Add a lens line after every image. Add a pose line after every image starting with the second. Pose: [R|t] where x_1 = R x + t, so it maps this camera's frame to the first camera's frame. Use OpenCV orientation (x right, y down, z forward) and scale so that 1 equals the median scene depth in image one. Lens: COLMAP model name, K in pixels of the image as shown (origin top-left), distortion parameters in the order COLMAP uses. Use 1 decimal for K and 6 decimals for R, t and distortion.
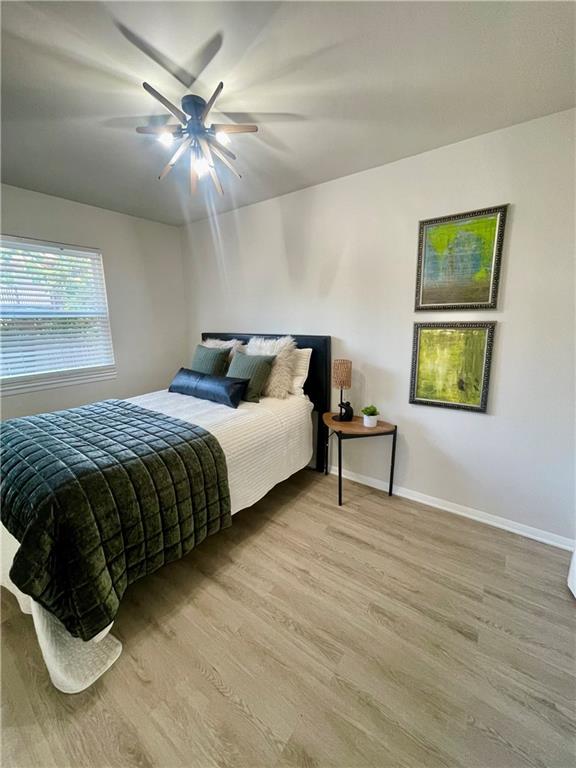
lens RADIAL K [[313.5, 0, 291.2], [0, 313.5, 381.5], [0, 0, 1]] dist [0.000612, 0.000395]
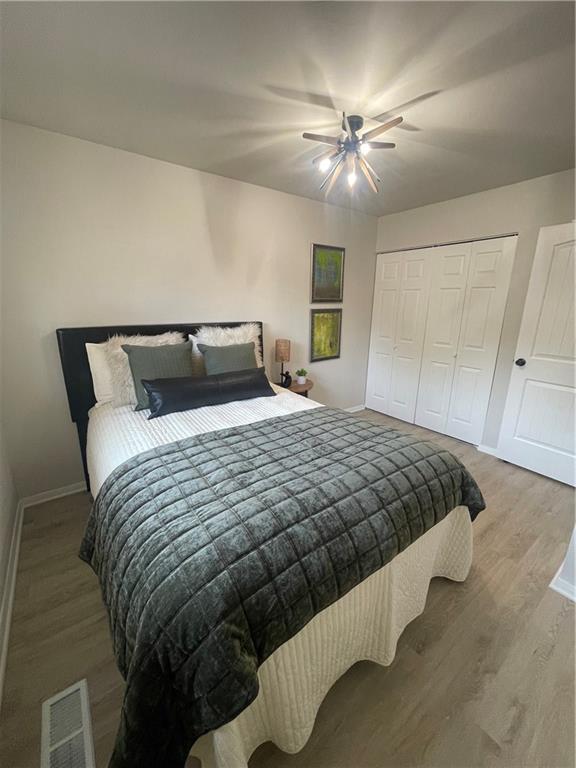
lens RADIAL K [[307.4, 0, 288.0], [0, 307.4, 384.0], [0, 0, 1]] dist [0.000435, -0.000009]
pose [[0.298861, -0.234404, 0.925060, -1.135730], [0.177413, 0.966112, 0.187489, -0.138357], [-0.937660, 0.108084, 0.330320, 0.653463]]
